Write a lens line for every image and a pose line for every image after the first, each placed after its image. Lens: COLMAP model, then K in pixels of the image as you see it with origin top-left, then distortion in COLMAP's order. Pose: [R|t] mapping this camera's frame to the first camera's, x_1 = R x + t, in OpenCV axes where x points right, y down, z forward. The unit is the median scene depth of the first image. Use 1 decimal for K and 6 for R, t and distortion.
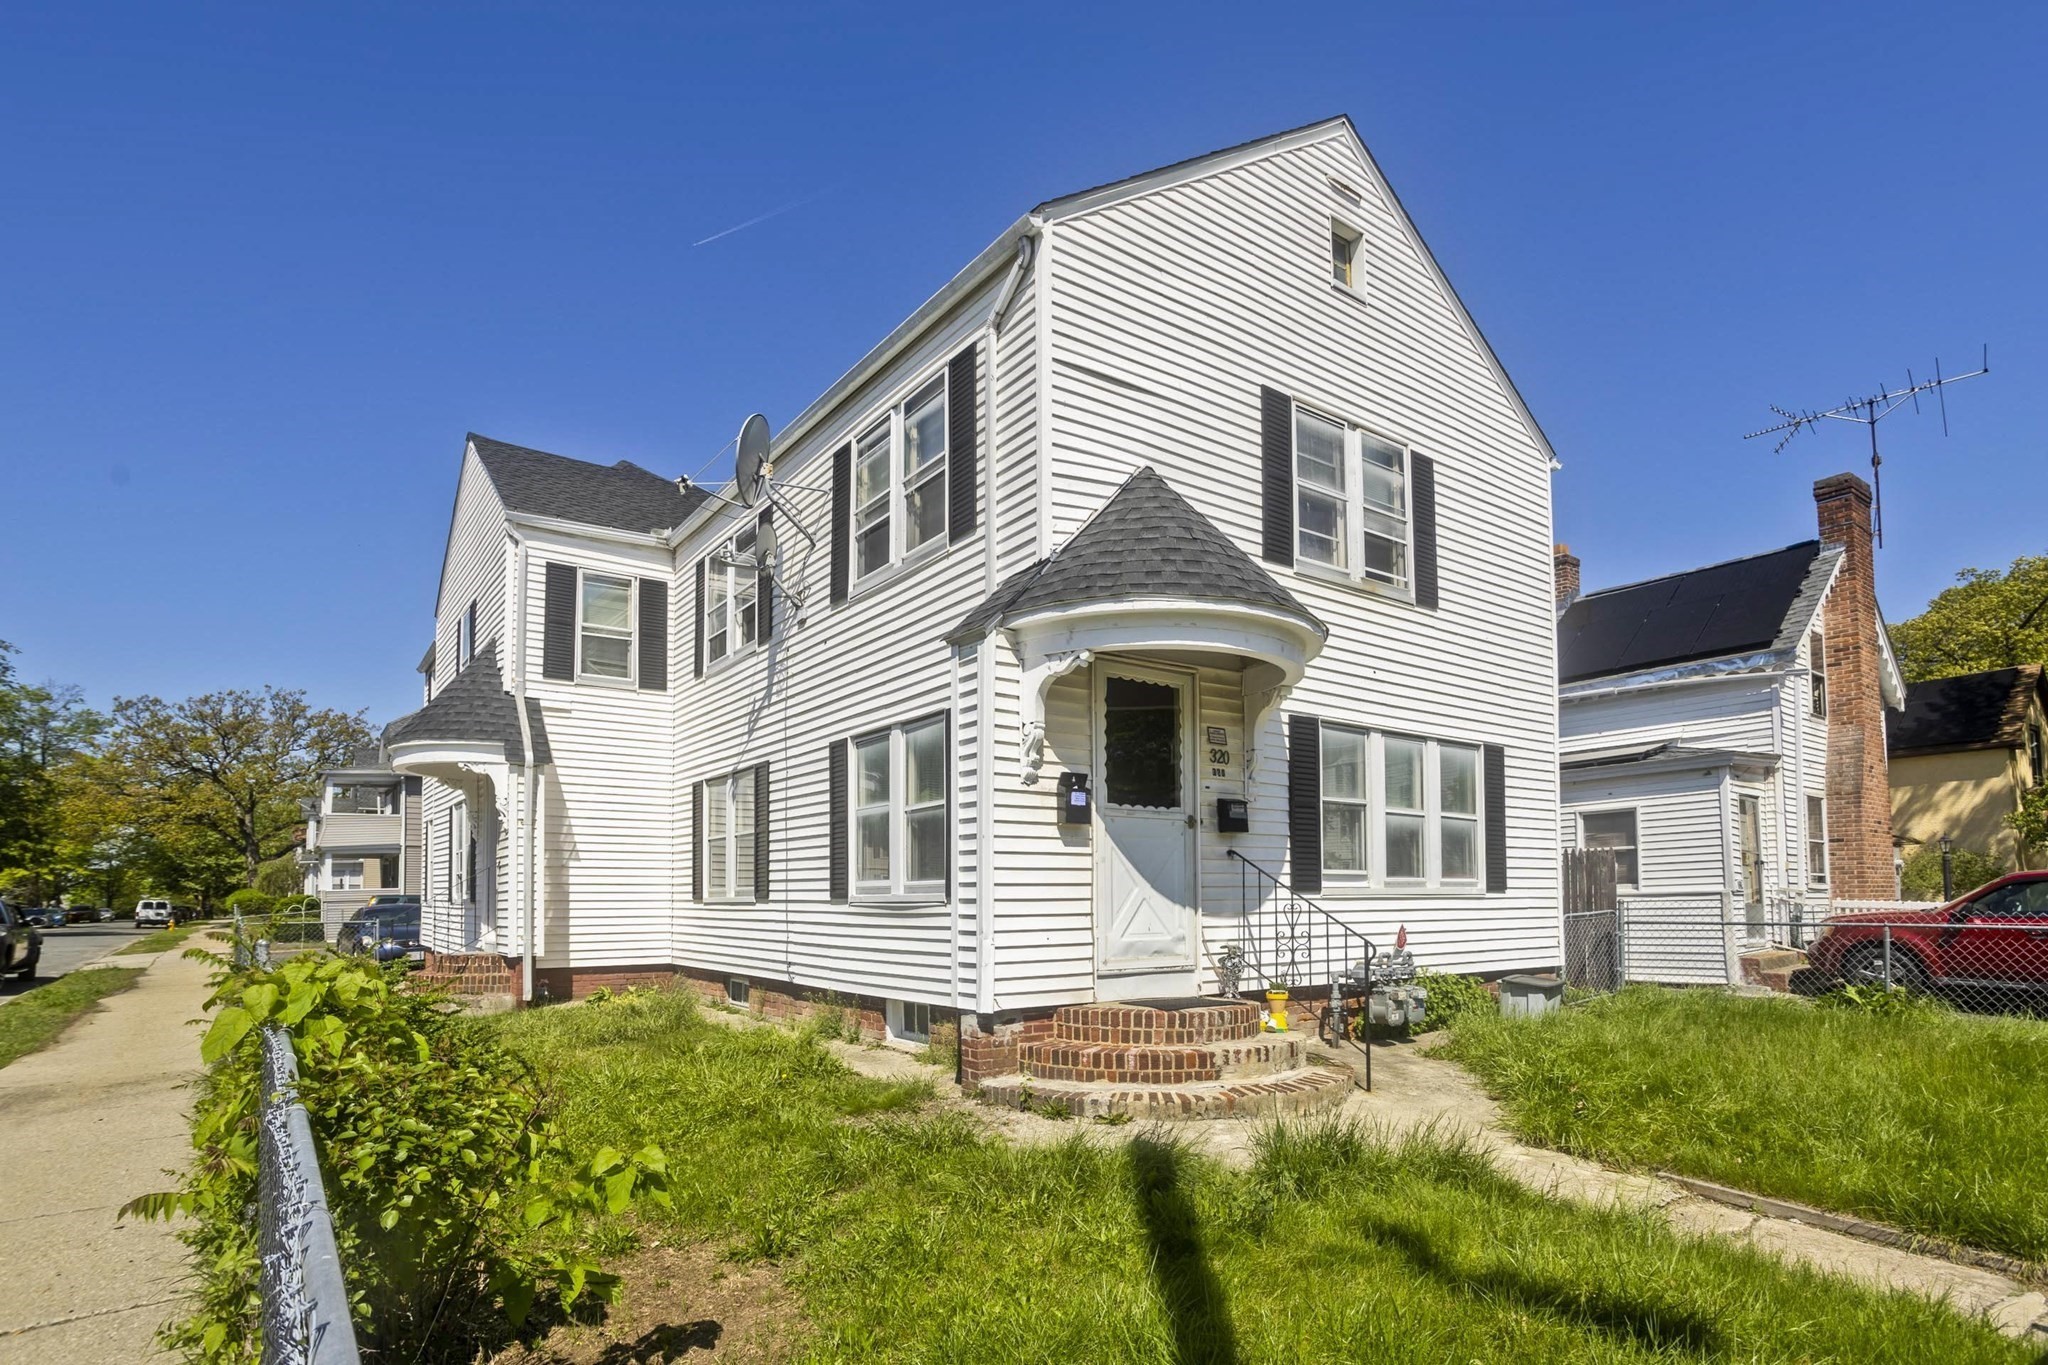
lens RADIAL K [[981.4, 0, 1032.1], [0, 981.4, 676.4], [0, 0, 1]] dist [-0.051520, 0.033391]
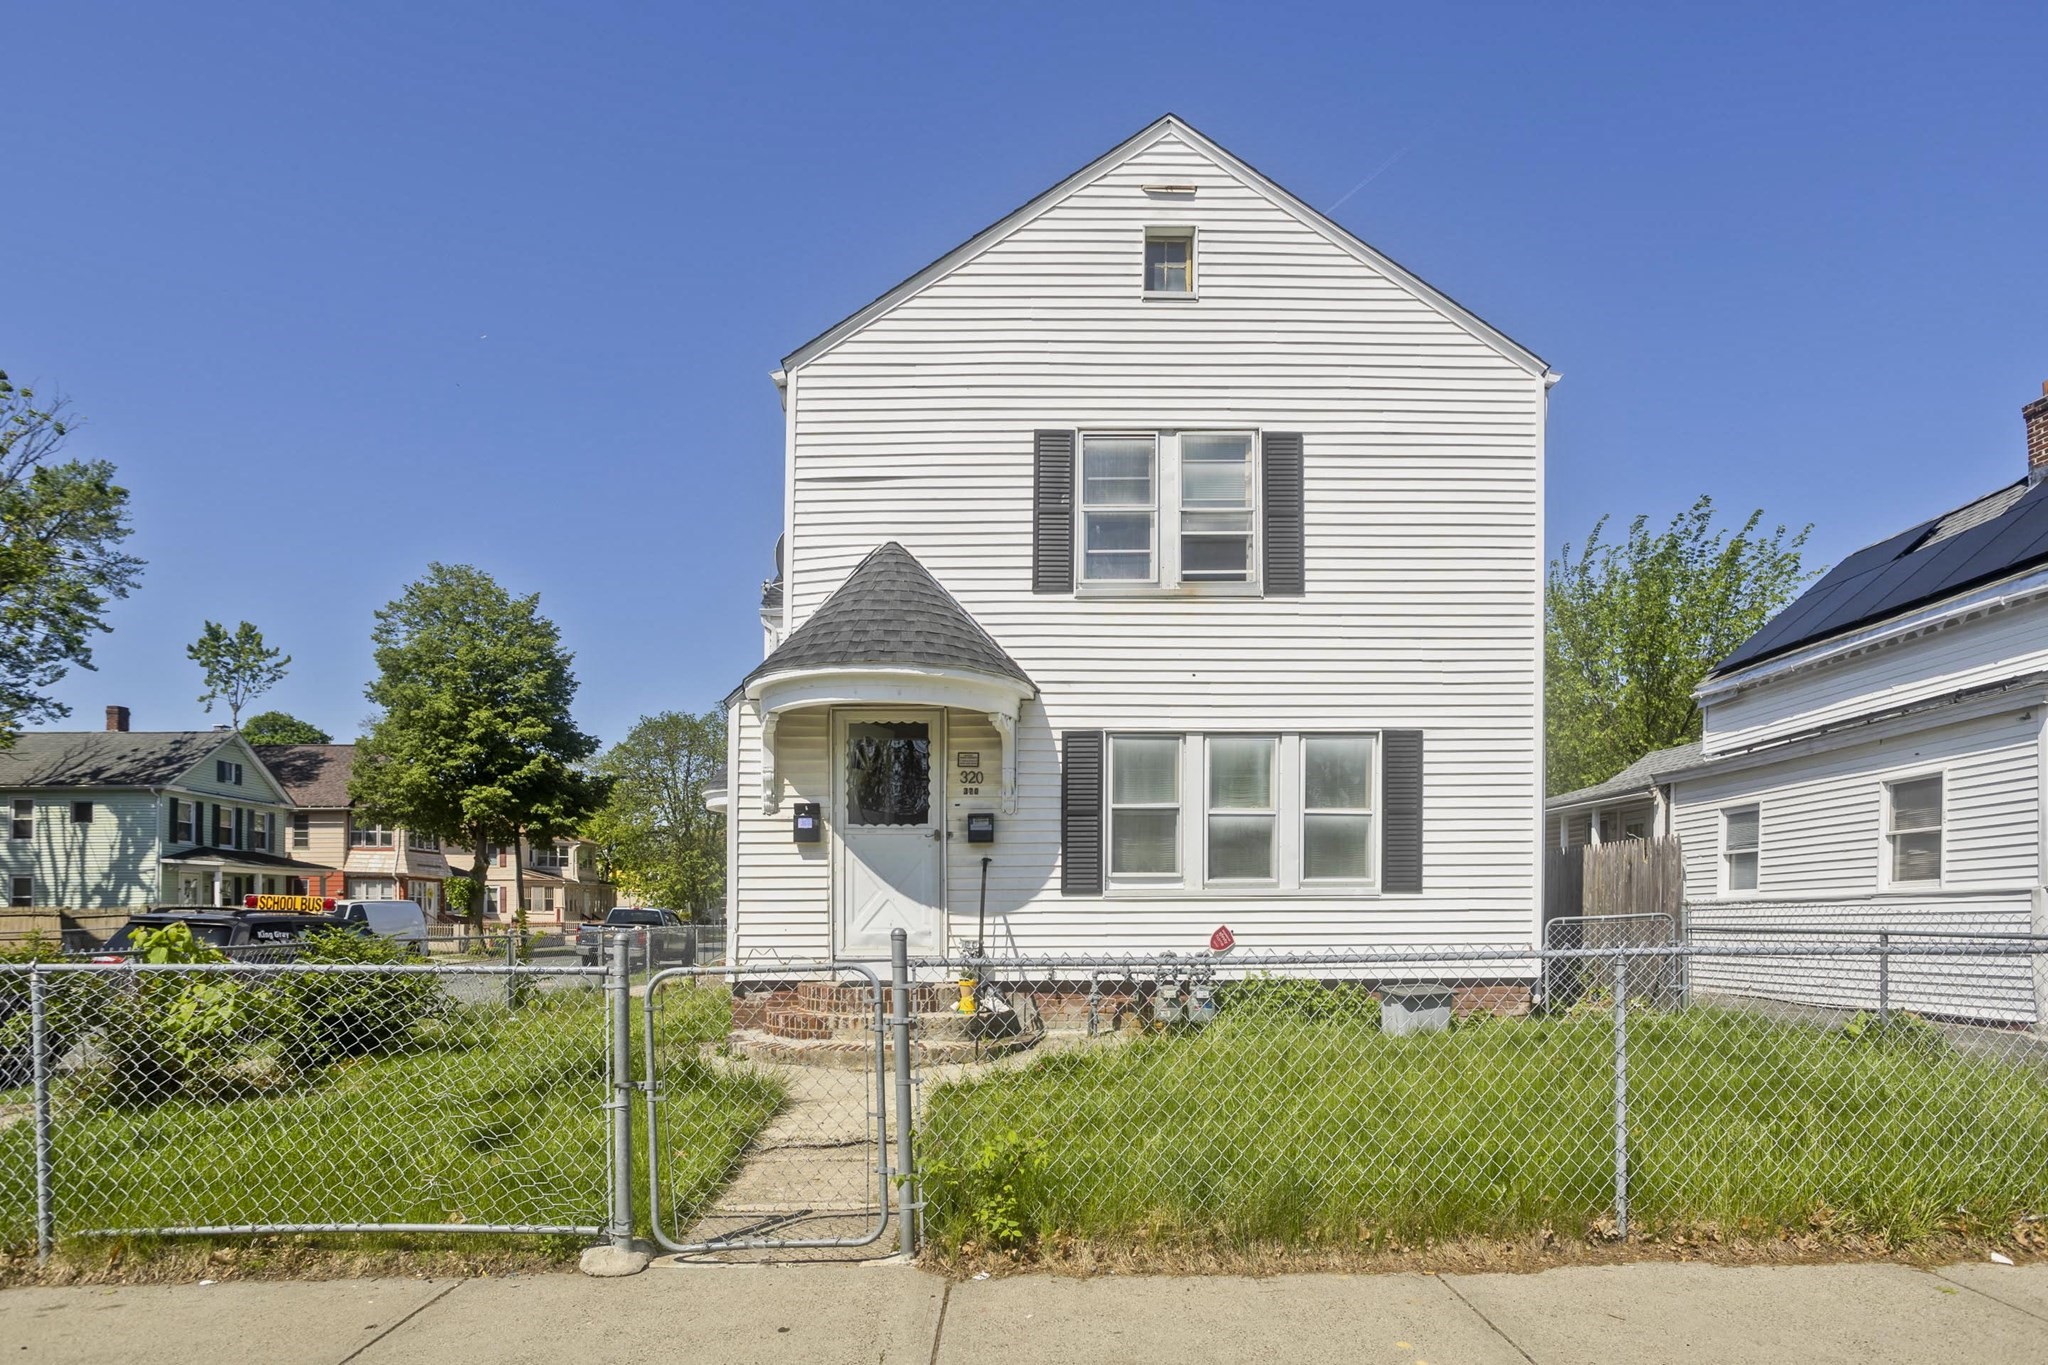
lens RADIAL K [[1039.6, 0, 1024.0], [0, 1039.6, 682.5], [0, 0, 1]] dist [-0.053349, 0.033292]
pose [[0.831107, -0.121594, -0.542656, 0.846850], [0.125416, 0.991647, -0.030119, 0.014450], [0.541785, -0.043026, 0.839415, 0.010376]]
